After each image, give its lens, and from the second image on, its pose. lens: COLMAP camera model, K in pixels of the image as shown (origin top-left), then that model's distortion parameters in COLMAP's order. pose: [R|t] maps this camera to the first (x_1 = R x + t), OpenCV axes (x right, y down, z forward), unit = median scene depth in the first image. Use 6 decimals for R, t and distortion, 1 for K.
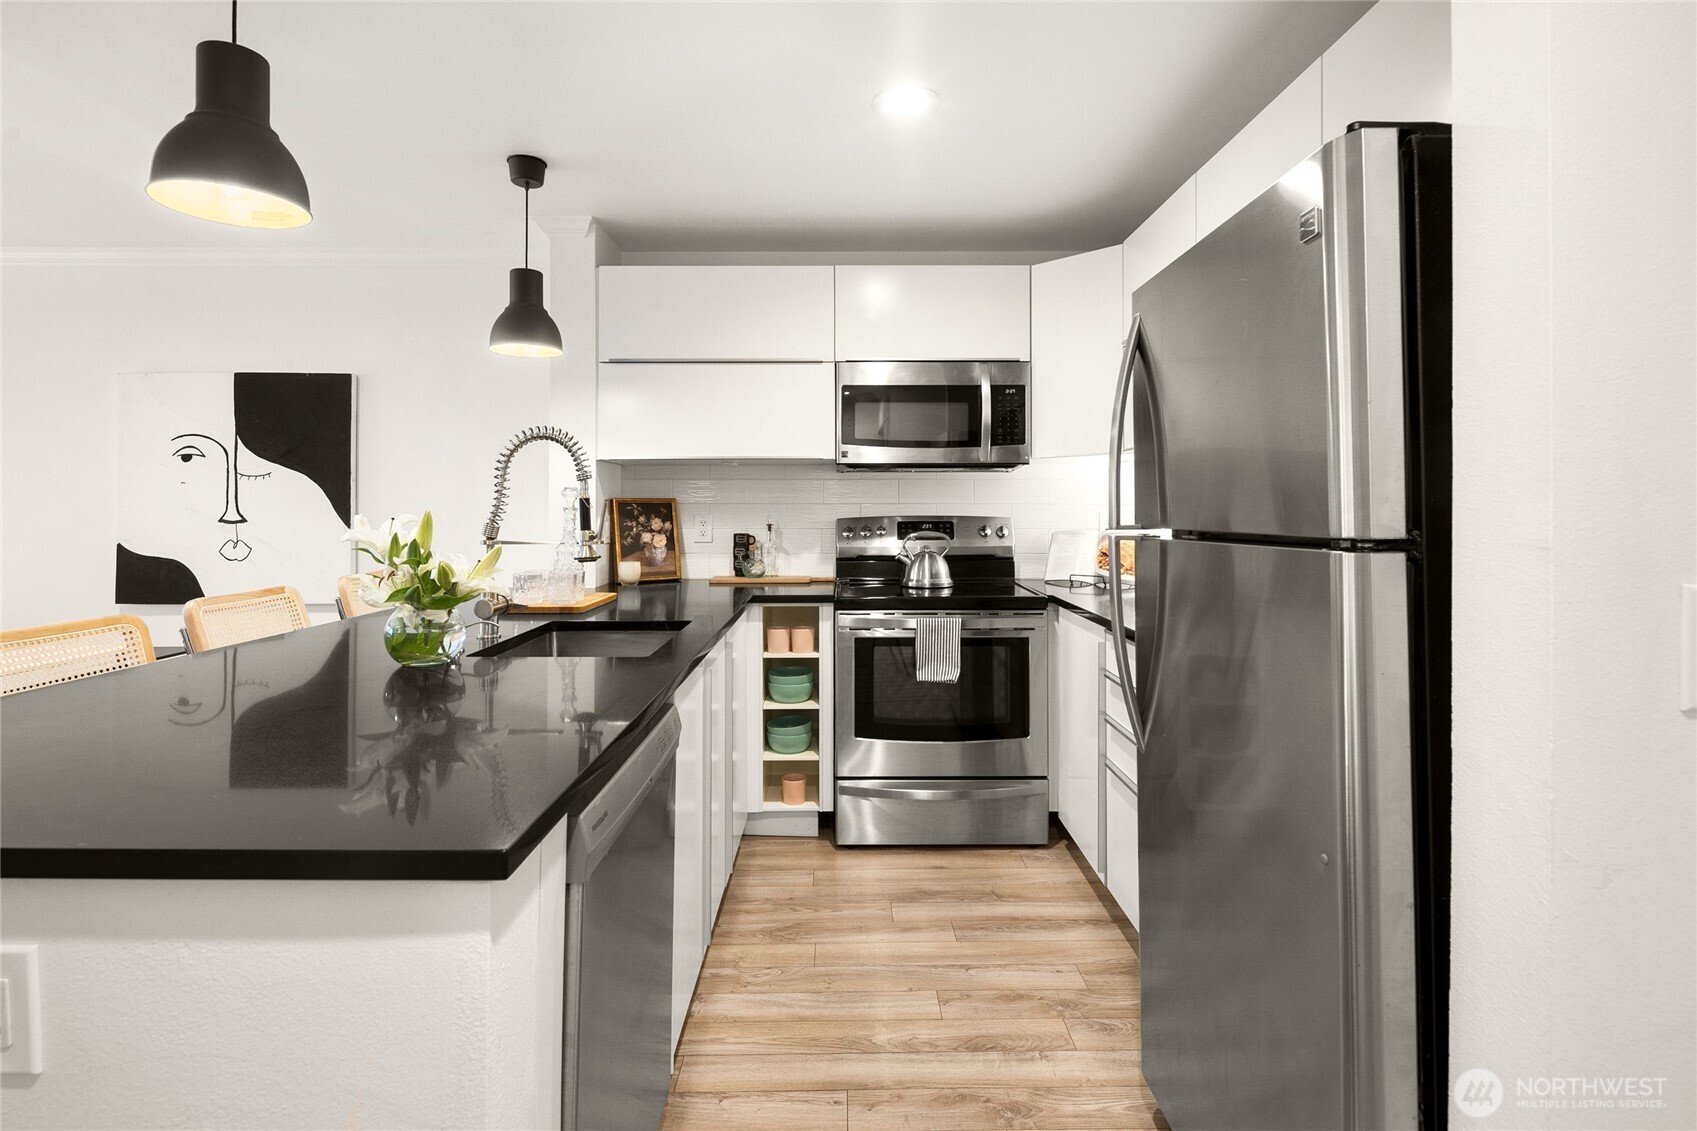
lens RADIAL K [[818.2, 0, 842.6], [0, 818.2, 499.9], [0, 0, 1]] dist [0.000431, -0.000421]
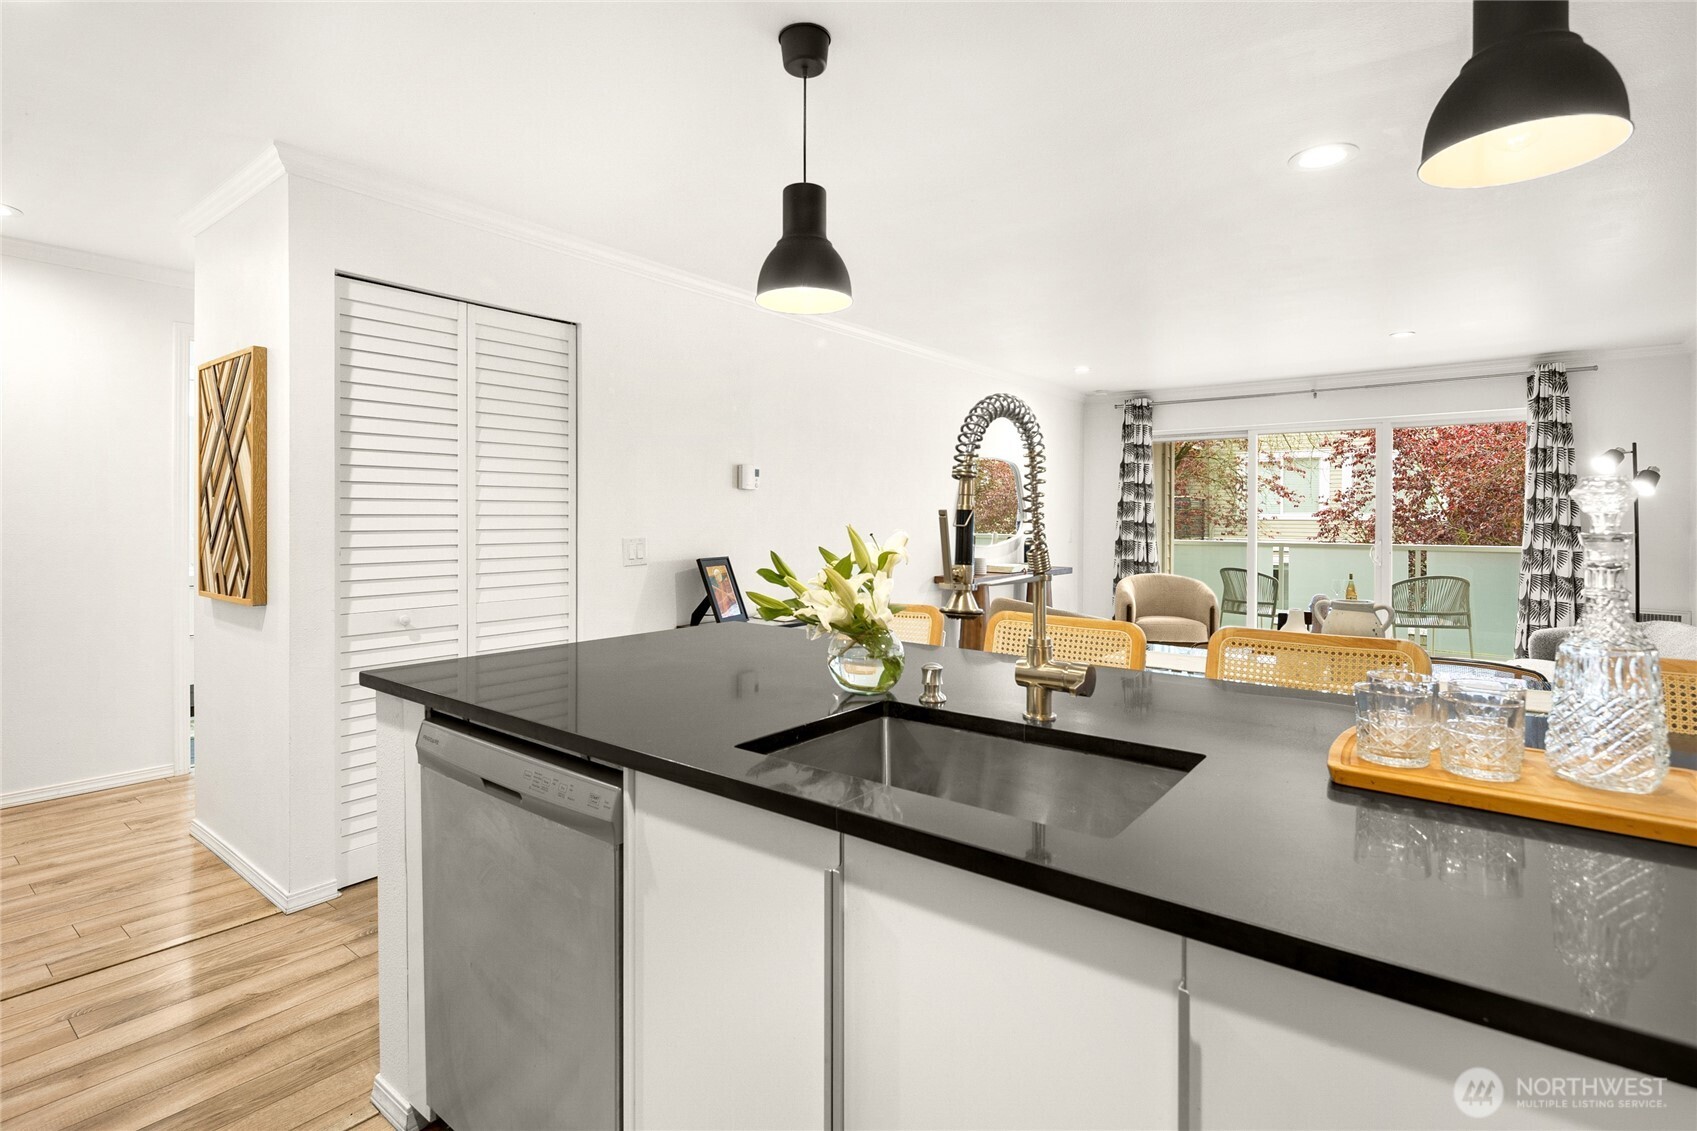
lens RADIAL K [[821.1, 0, 844.1], [0, 821.1, 513.3], [0, 0, 1]] dist [-0.000586, -0.000430]
pose [[-0.621191, -0.010981, -0.783582, 0.126072], [-0.002318, 0.999923, -0.012174, 0.006648], [0.783656, -0.005746, -0.621169, 0.860378]]
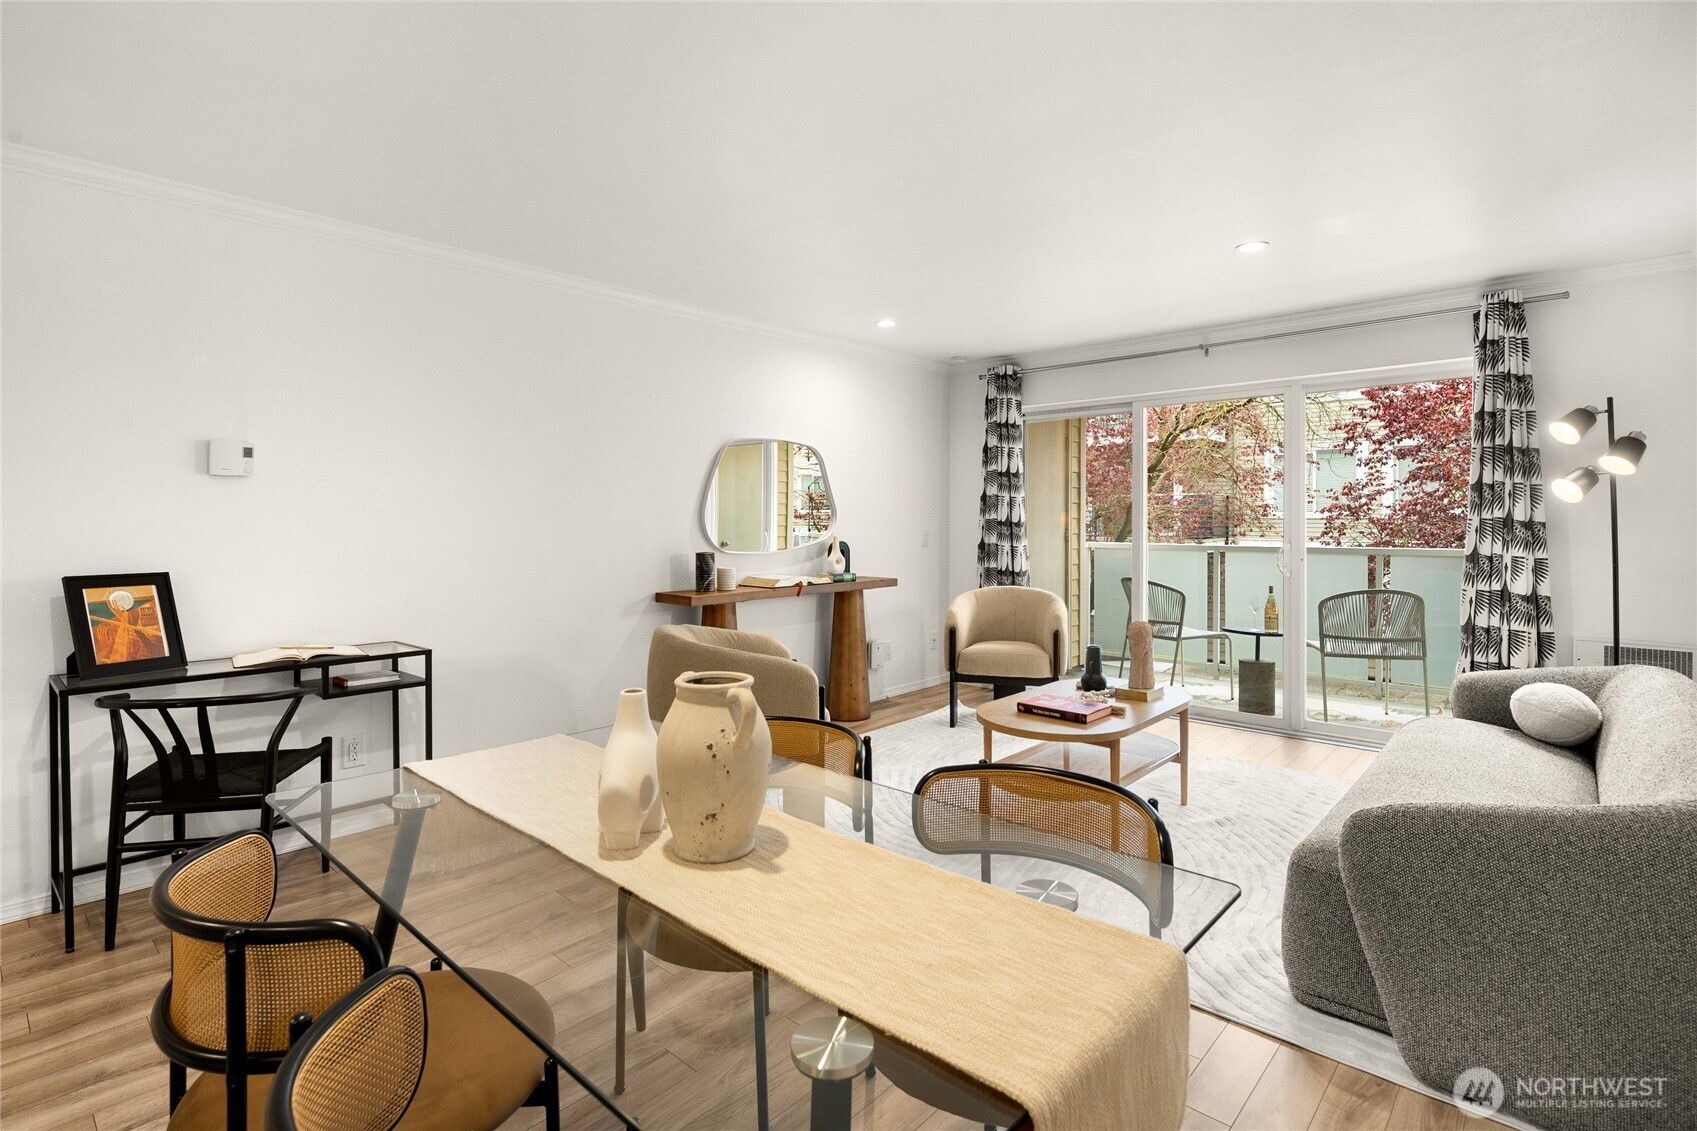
lens RADIAL K [[824.5, 0, 851.1], [0, 824.5, 515.4], [0, 0, 1]] dist [0.000936, 0.000022]
pose [[-0.681281, -0.005466, -0.732001, -0.617202], [0.004421, 0.999923, -0.011581, 0.009506], [0.732009, -0.011126, -0.681205, 1.085595]]
